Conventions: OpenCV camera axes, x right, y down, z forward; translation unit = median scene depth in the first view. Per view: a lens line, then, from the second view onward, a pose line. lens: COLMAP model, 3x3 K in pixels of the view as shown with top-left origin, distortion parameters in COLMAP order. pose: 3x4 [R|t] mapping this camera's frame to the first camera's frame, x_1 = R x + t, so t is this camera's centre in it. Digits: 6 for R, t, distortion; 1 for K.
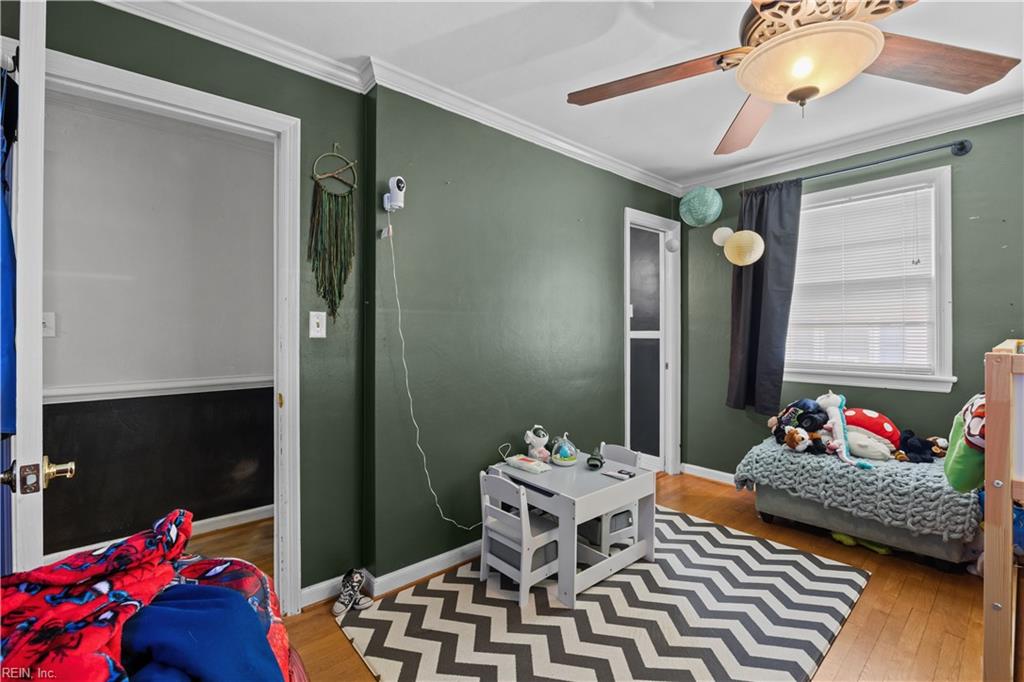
lens RADIAL K [[440.1, 0, 517.1], [0, 440.1, 334.0], [0, 0, 1]] dist [-0.019843, -0.000154]
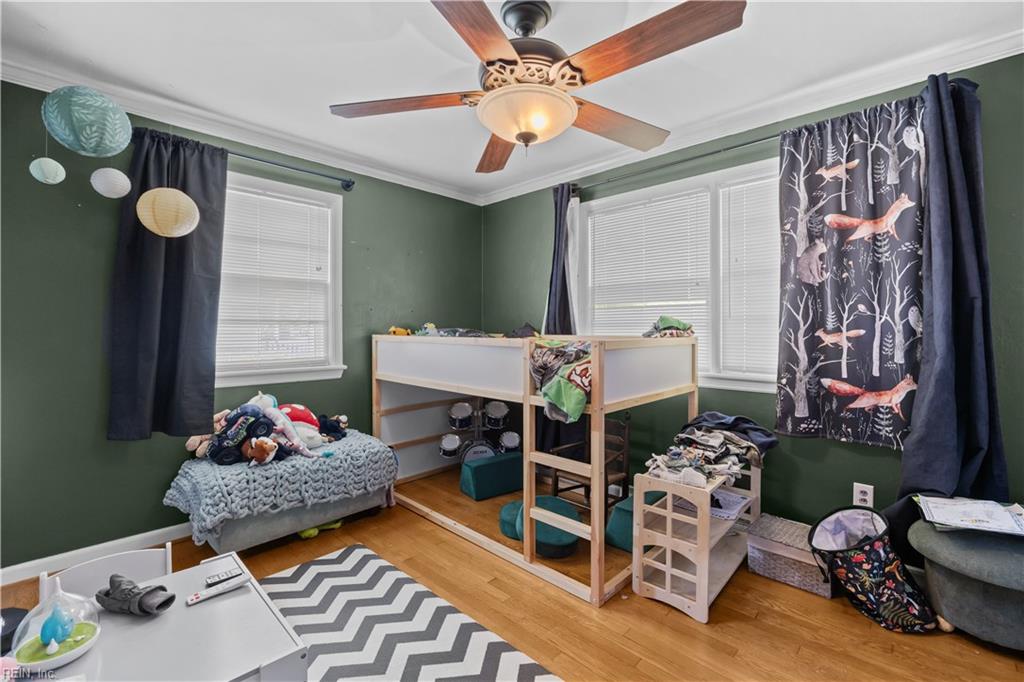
lens RADIAL K [[440.1, 0, 518.0], [0, 440.1, 335.0], [0, 0, 1]] dist [-0.019843, -0.000154]
pose [[-0.081603, -0.009103, 0.996623, -0.285419], [0.005693, 0.999938, 0.009600, 0.002163], [-0.996649, 0.006457, -0.081546, 0.563992]]
